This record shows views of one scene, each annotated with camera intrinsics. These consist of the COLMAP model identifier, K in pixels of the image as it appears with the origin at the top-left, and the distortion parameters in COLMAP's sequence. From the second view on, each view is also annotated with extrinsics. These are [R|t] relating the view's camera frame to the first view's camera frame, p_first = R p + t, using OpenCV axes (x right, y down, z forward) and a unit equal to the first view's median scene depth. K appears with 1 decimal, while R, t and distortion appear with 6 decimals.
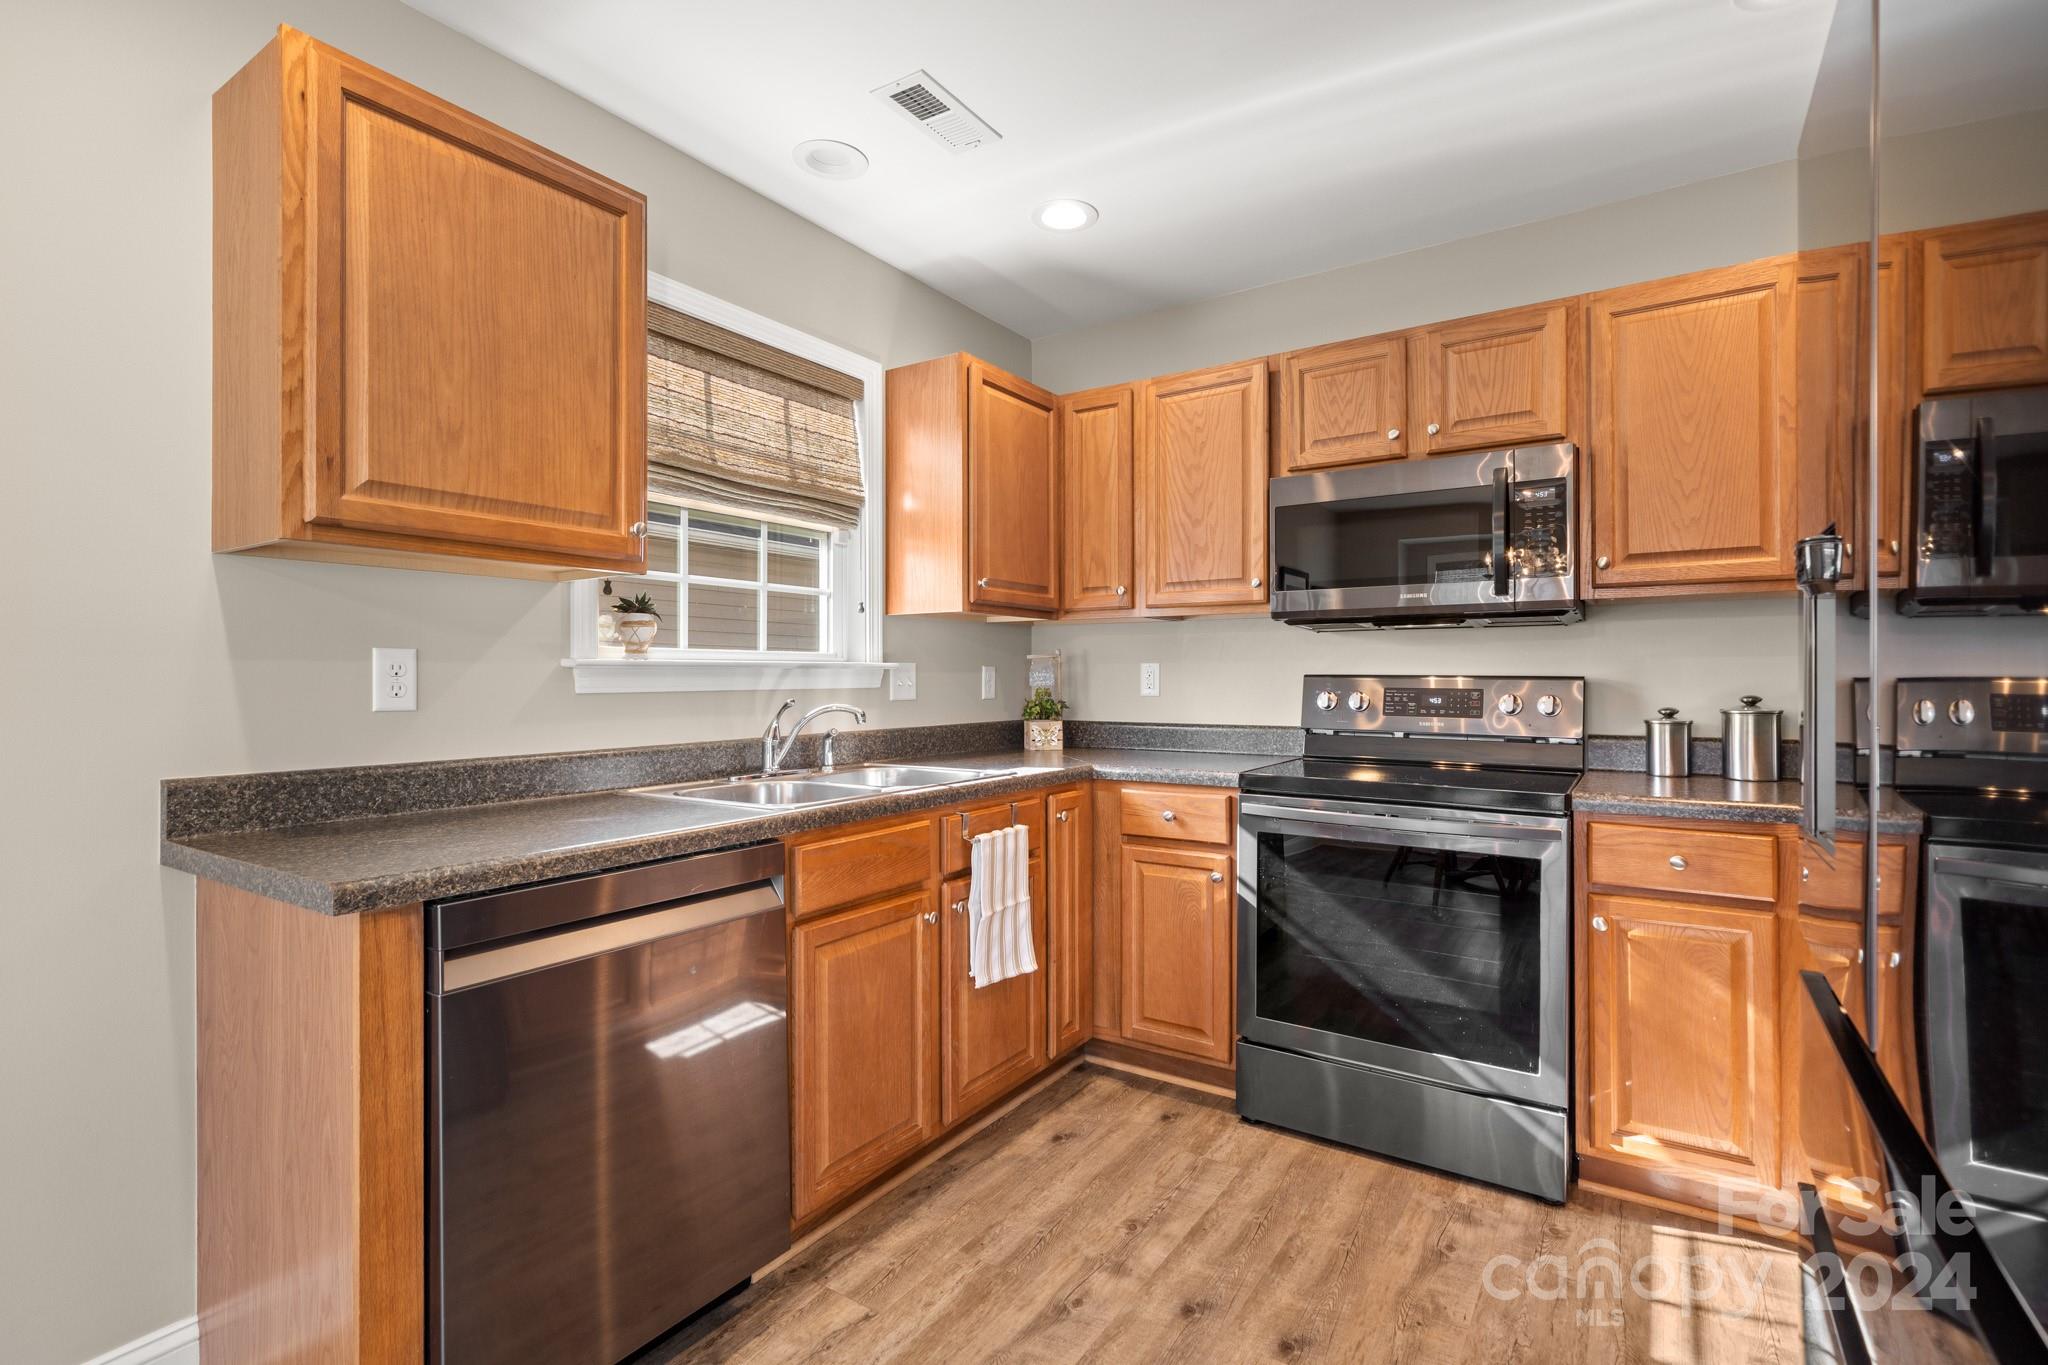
lens RADIAL K [[953.1, 0, 1024.0], [0, 953.1, 682.5], [0, 0, 1]] dist [0.000097, 0.000081]
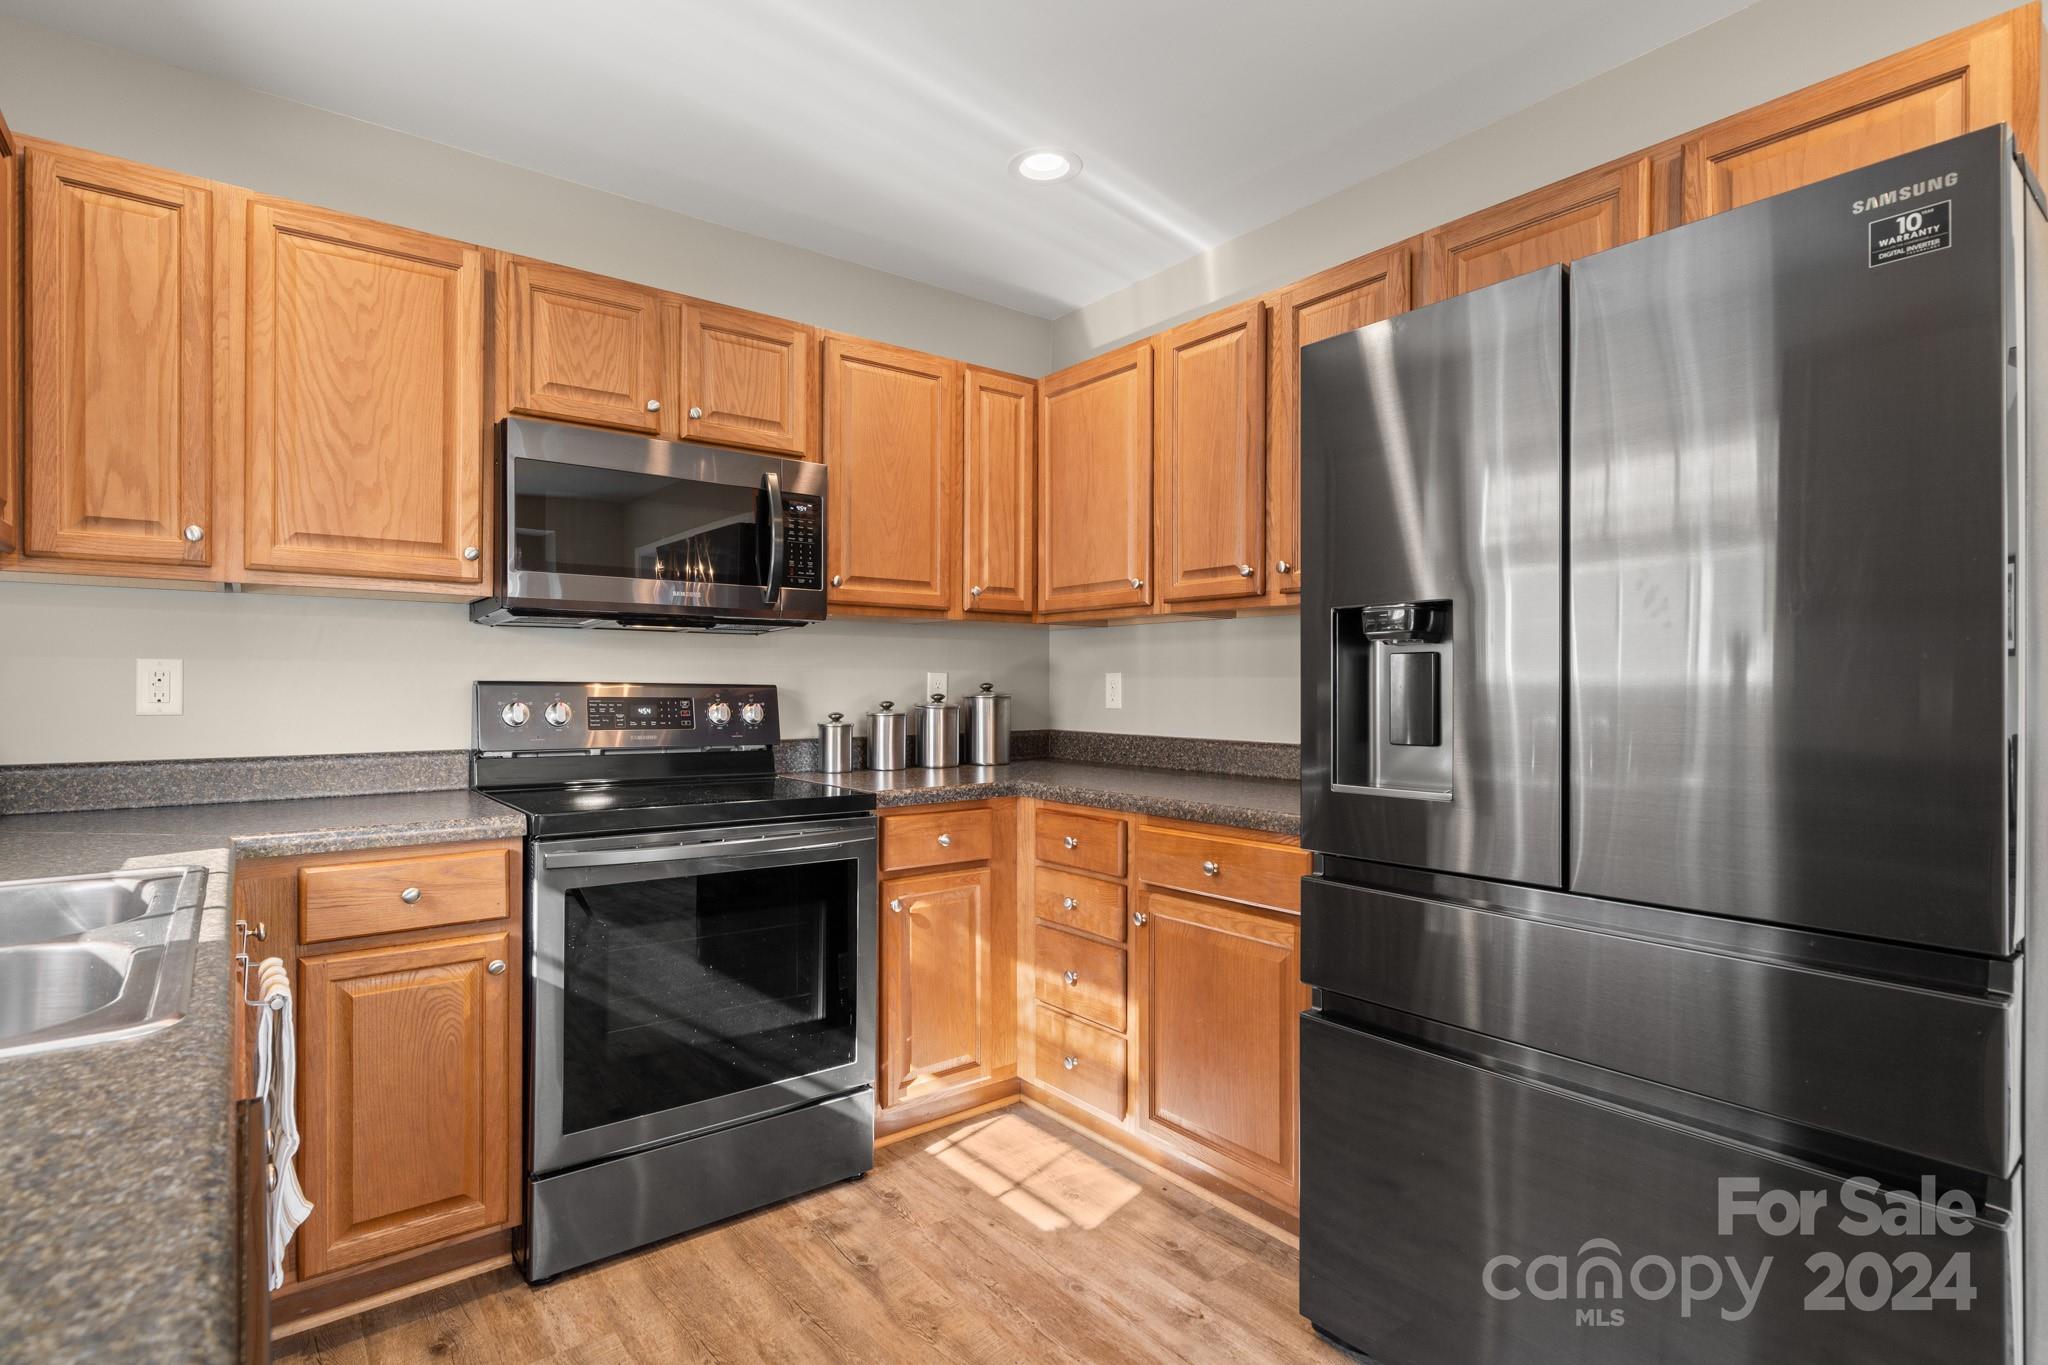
lens RADIAL K [[1002.0, 0, 1023.7], [0, 1002.0, 695.3], [0, 0, 1]] dist [0.000936, 0.000208]
pose [[0.315589, -0.007525, 0.948866, -0.383464], [0.000078, 0.999969, 0.007905, -0.003352], [-0.948896, -0.002421, 0.315580, 0.398449]]
